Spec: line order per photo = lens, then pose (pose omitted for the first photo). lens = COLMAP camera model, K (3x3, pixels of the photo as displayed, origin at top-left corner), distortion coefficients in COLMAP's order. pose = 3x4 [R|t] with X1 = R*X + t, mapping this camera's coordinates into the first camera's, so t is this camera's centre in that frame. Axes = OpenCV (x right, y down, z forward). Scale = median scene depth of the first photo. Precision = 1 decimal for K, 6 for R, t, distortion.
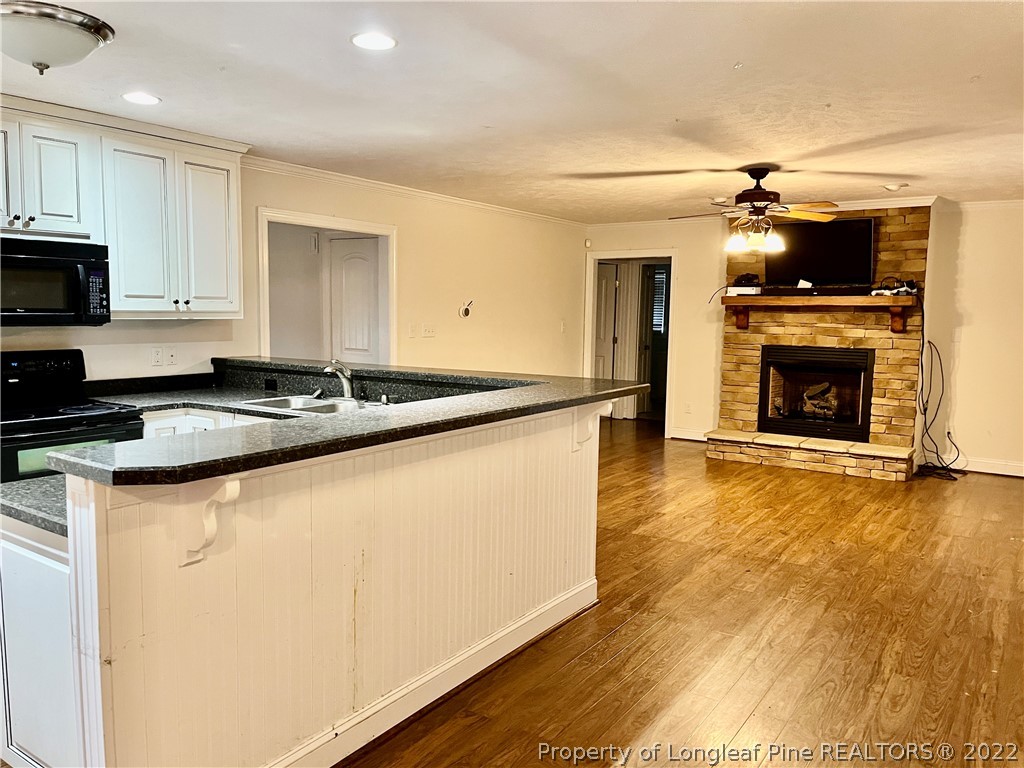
lens RADIAL K [[779.5, 0, 514.0], [0, 779.5, 389.1], [0, 0, 1]] dist [0.056392, -0.075444]
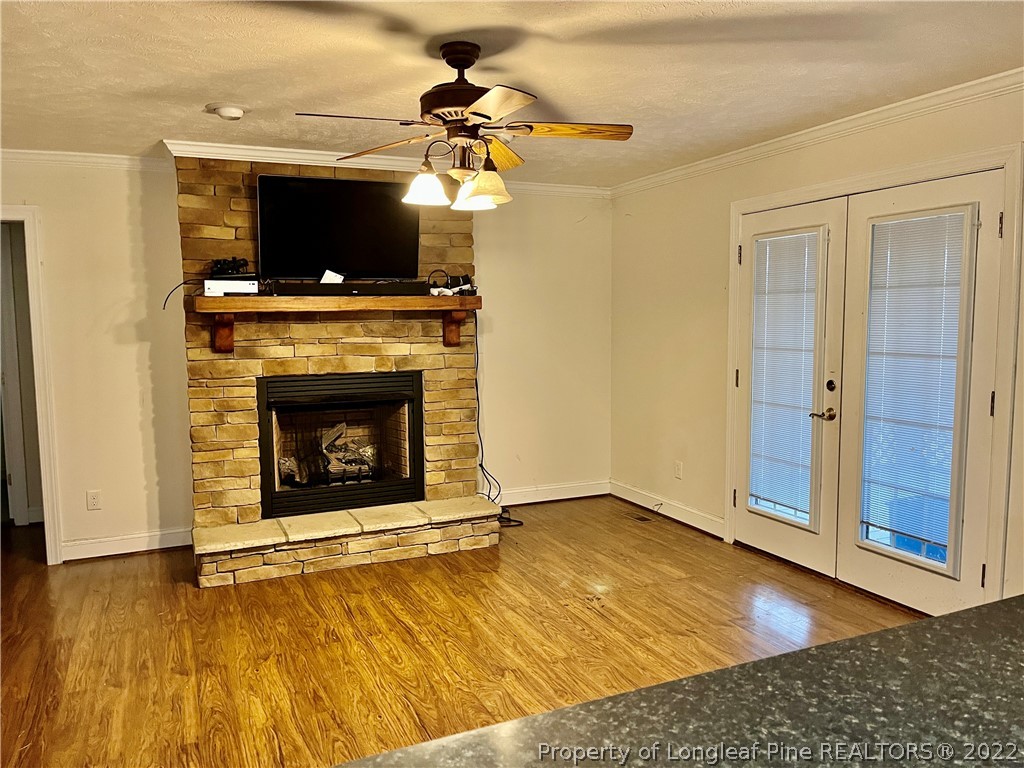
lens RADIAL K [[779.5, 0, 516.7], [0, 779.5, 387.4], [0, 0, 1]] dist [0.056392, -0.075444]
pose [[0.516440, -0.104250, 0.849954, -0.133119], [0.105475, 0.992748, 0.057677, -0.086900], [-0.849803, 0.059862, 0.523690, 0.717739]]
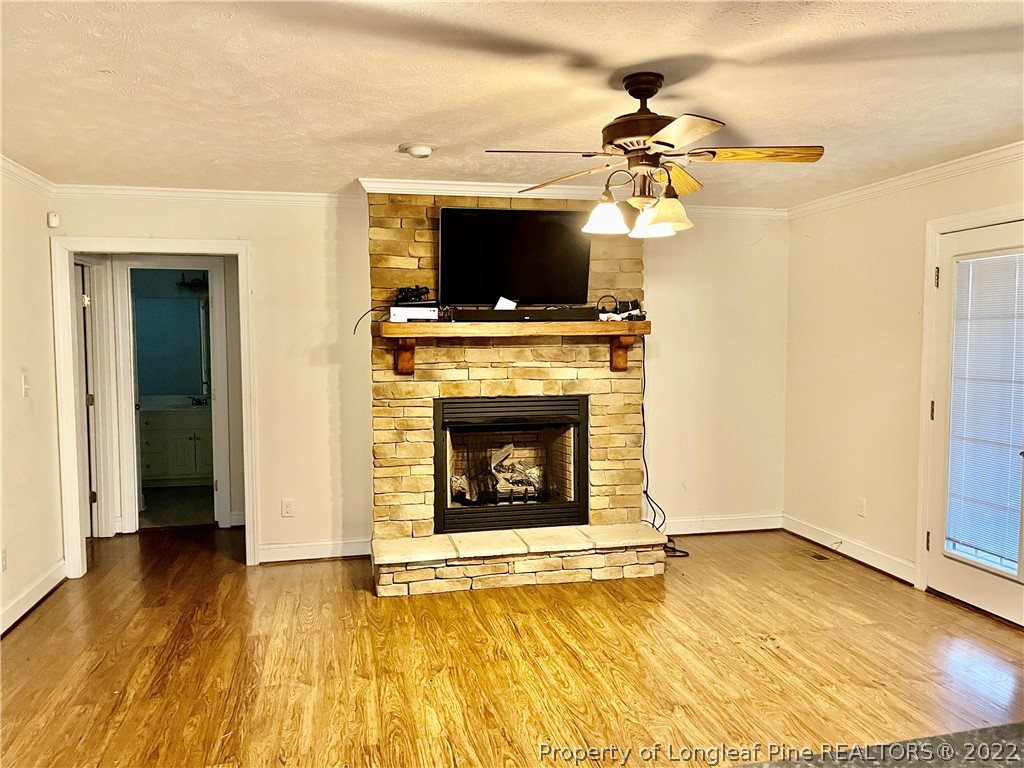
lens RADIAL K [[779.5, 0, 514.6], [0, 779.5, 386.8], [0, 0, 1]] dist [0.056392, -0.075444]
pose [[0.677013, -0.068282, 0.732796, -0.144647], [0.091106, 0.995804, 0.008619, -0.091014], [-0.730310, 0.060927, 0.680393, 0.726513]]
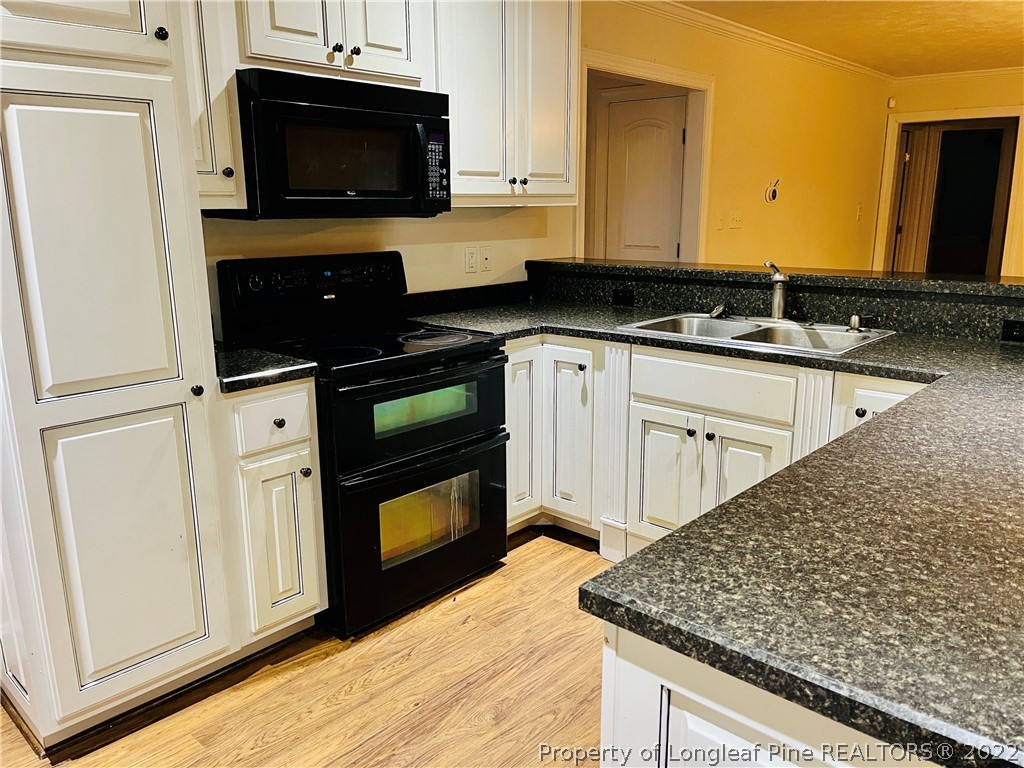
lens RADIAL K [[779.5, 0, 514.7], [0, 779.5, 392.0], [0, 0, 1]] dist [0.056392, -0.075444]
pose [[0.990410, 0.012716, -0.137573, -0.275932], [0.005868, 0.990985, 0.133841, -0.014219], [0.138035, -0.133365, 0.981407, 0.237183]]
